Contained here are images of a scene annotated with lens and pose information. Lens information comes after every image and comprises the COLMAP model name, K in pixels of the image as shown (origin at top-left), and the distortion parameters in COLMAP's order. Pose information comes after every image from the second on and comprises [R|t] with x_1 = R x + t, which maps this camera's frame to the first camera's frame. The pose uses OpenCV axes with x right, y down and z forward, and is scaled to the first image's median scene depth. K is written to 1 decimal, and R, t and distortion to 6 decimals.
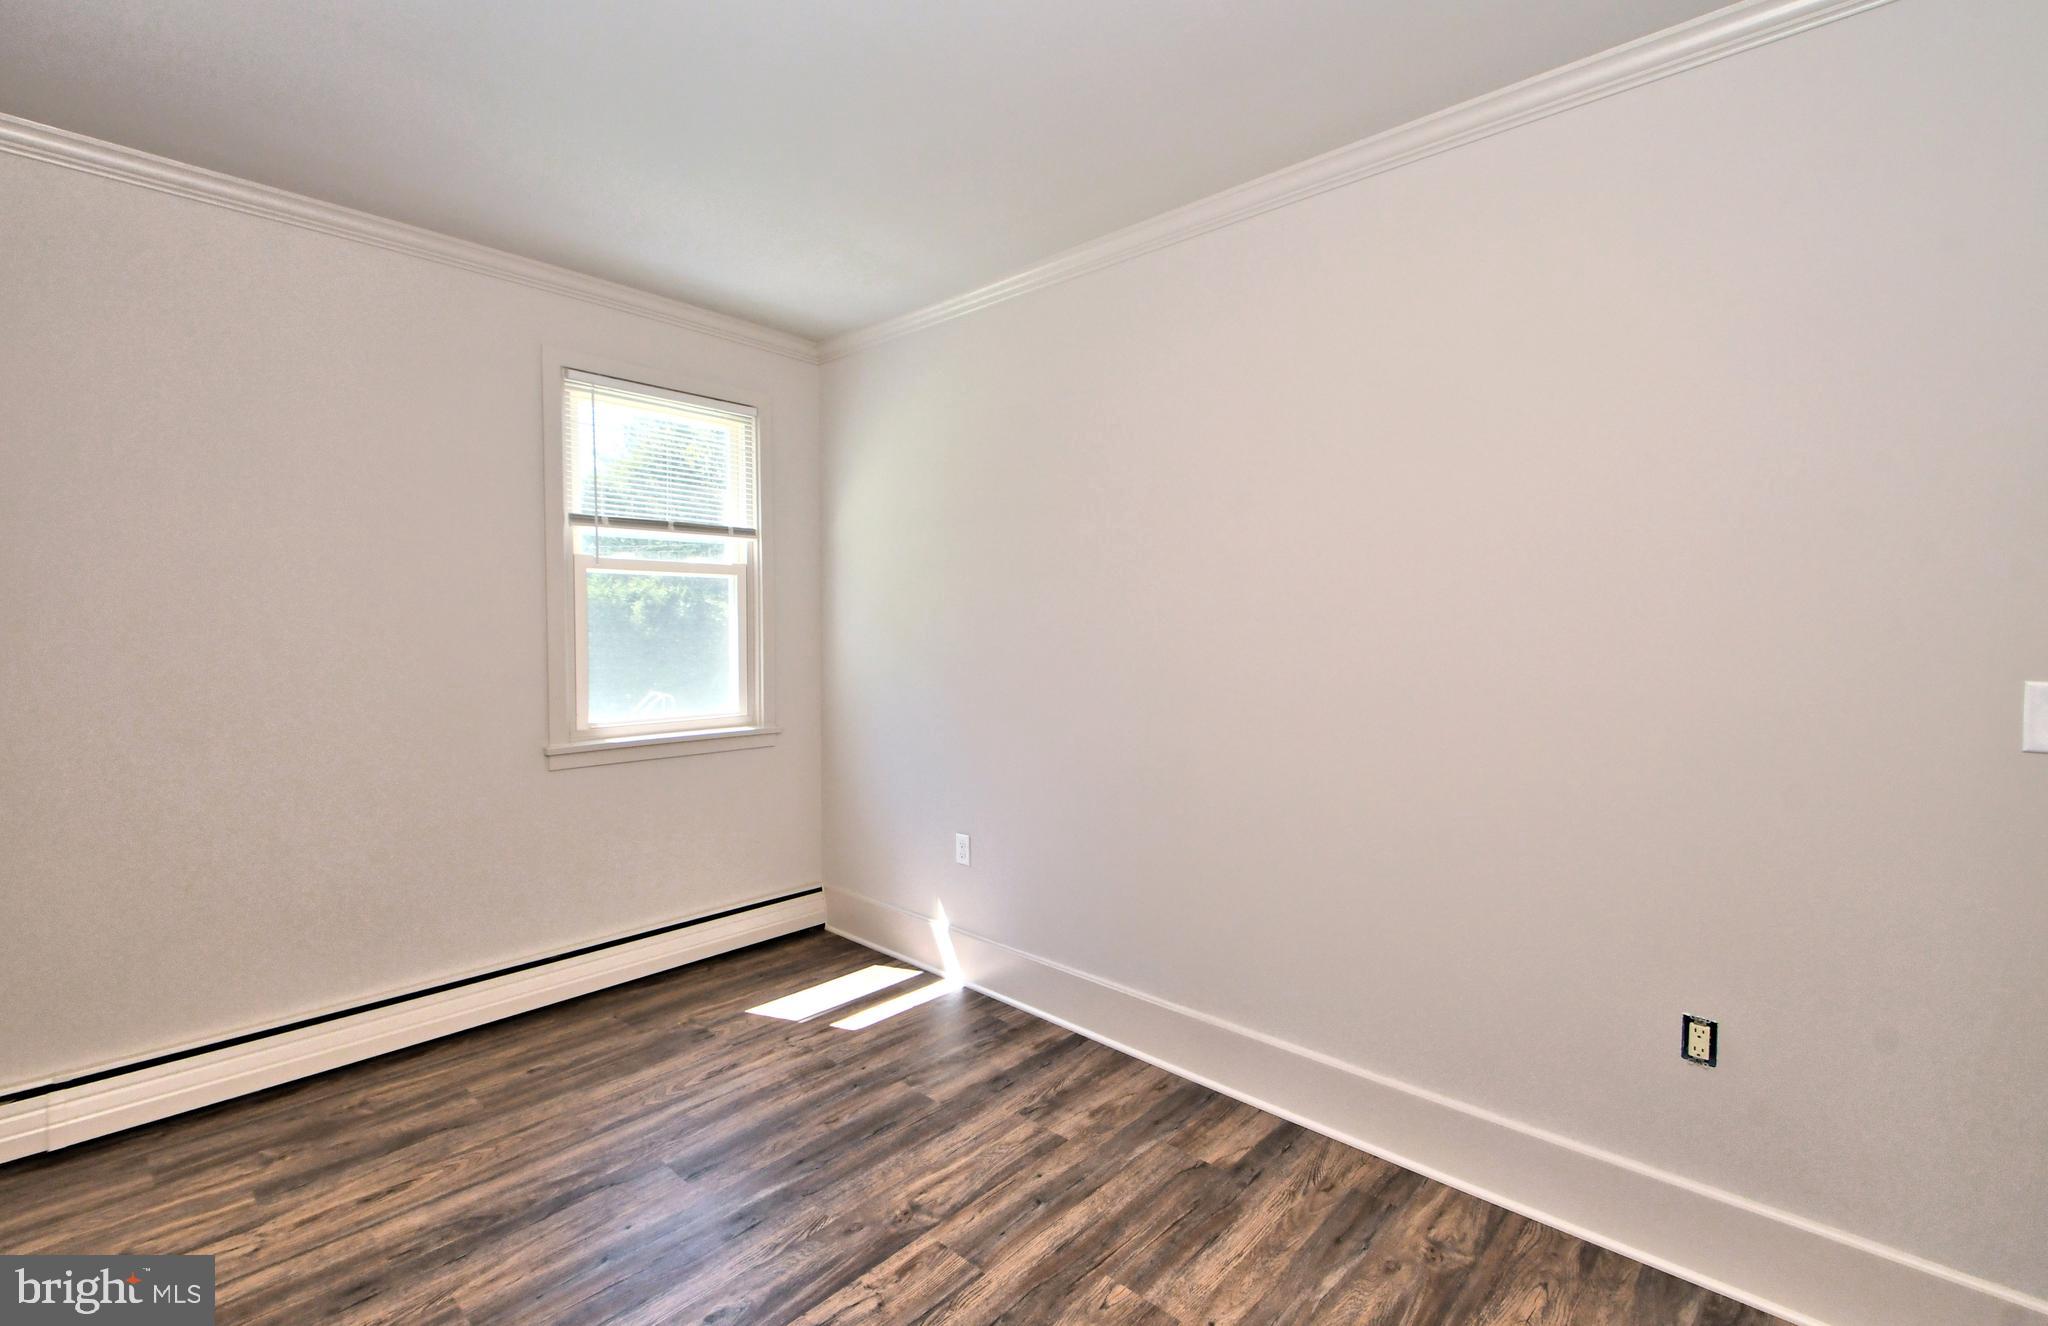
lens RADIAL K [[802.1, 0, 1021.7], [0, 802.1, 649.7], [0, 0, 1]] dist [-0.007951, -0.000504]
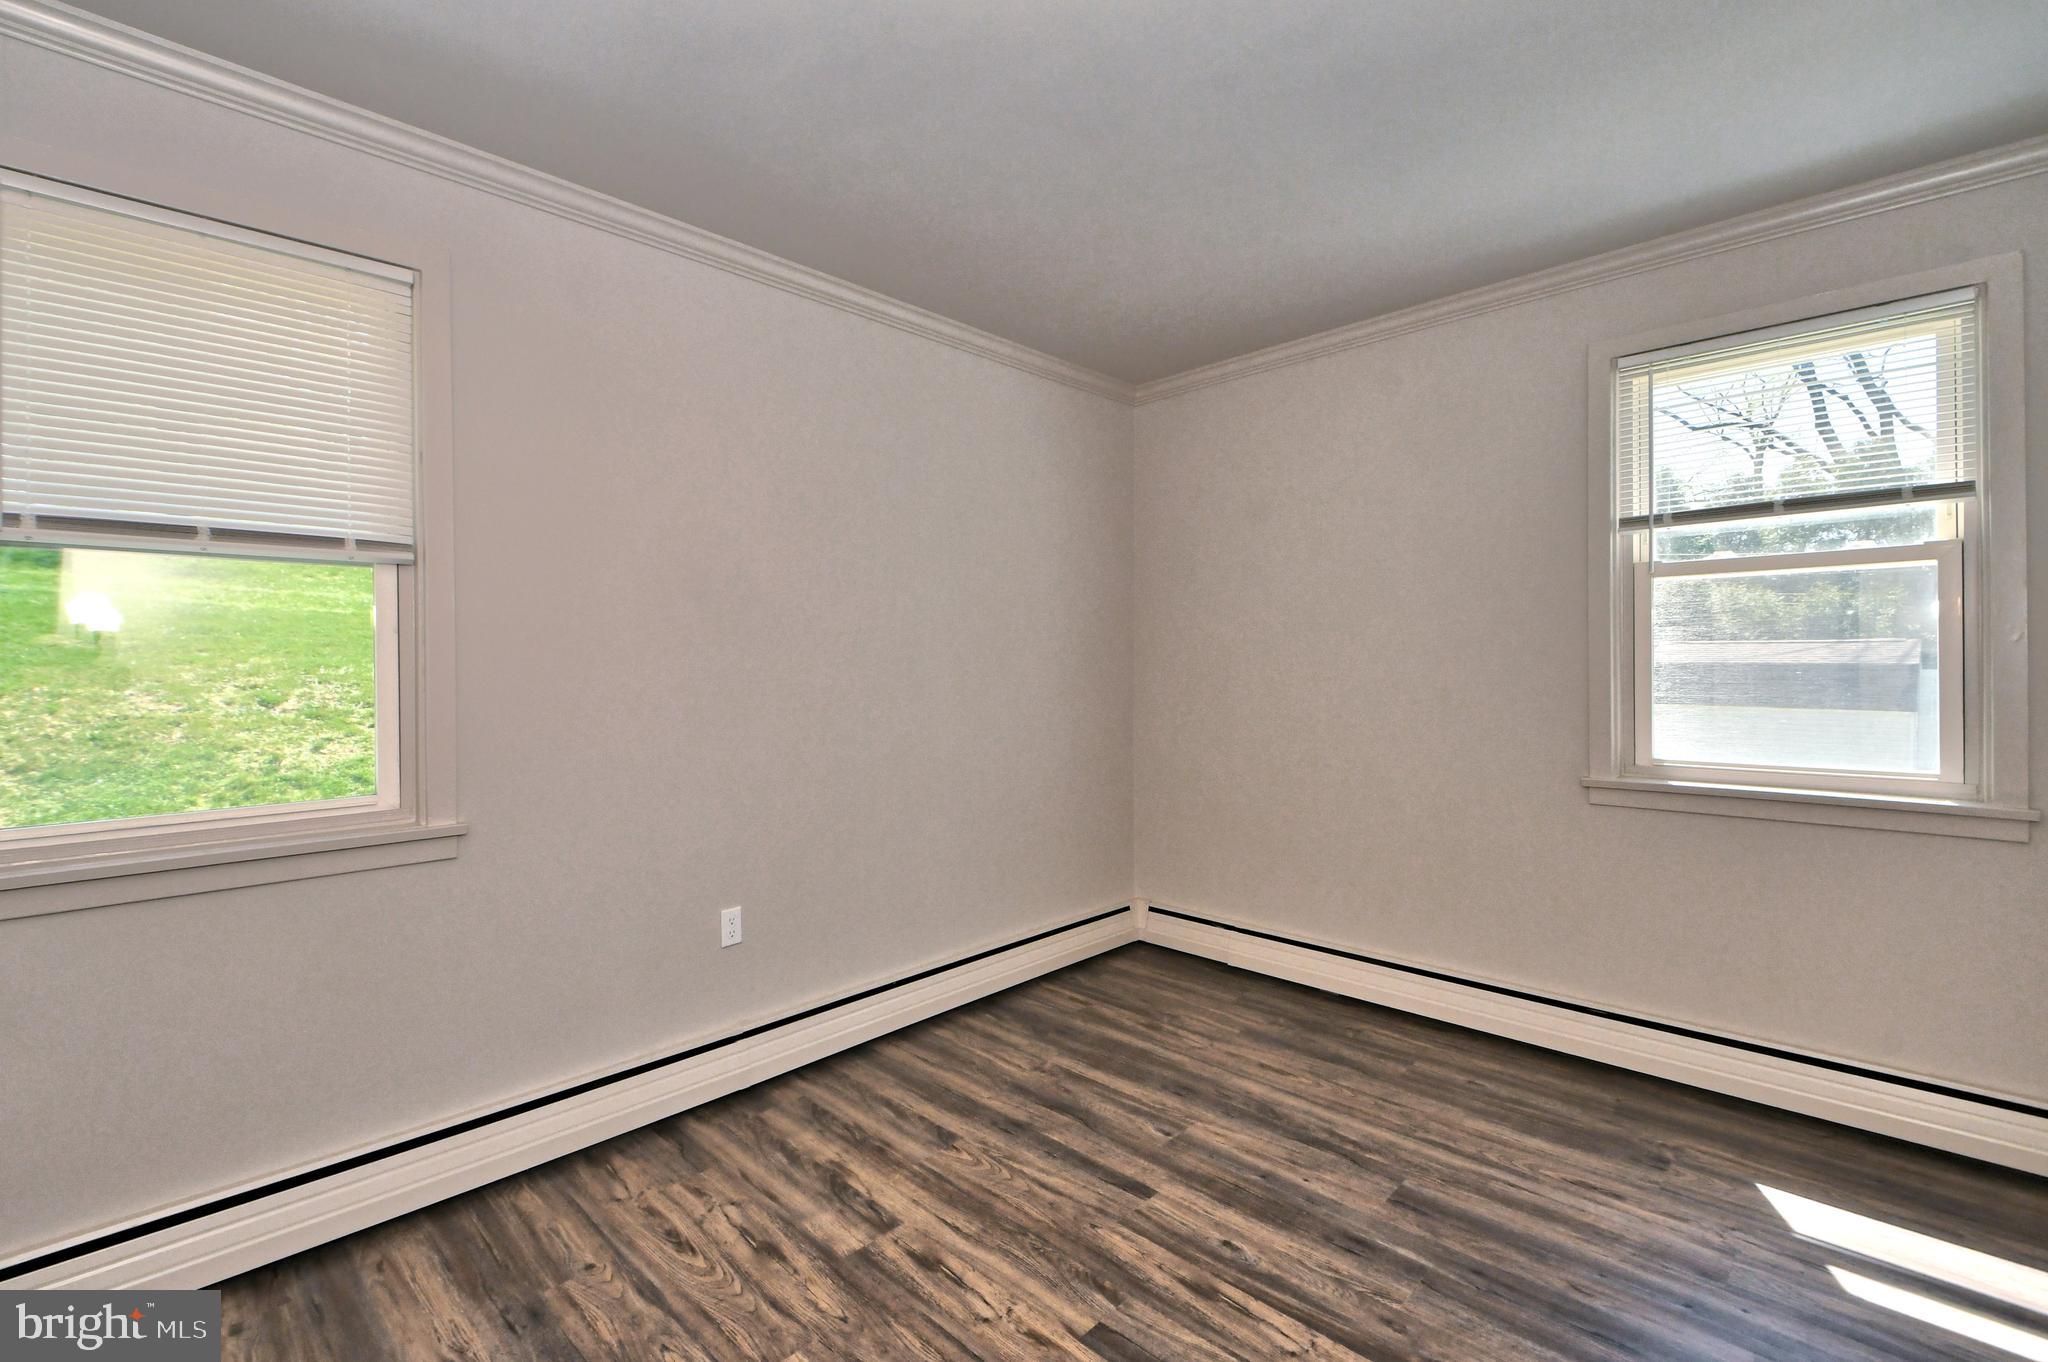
lens RADIAL K [[927.3, 0, 1022.8], [0, 927.3, 677.7], [0, 0, 1]] dist [0.023514, -0.012548]
pose [[0.022726, 0.013894, -0.999645, 0.574823], [-0.017896, 0.999749, 0.013489, 0.005176], [0.999582, 0.017583, 0.022969, 0.400589]]
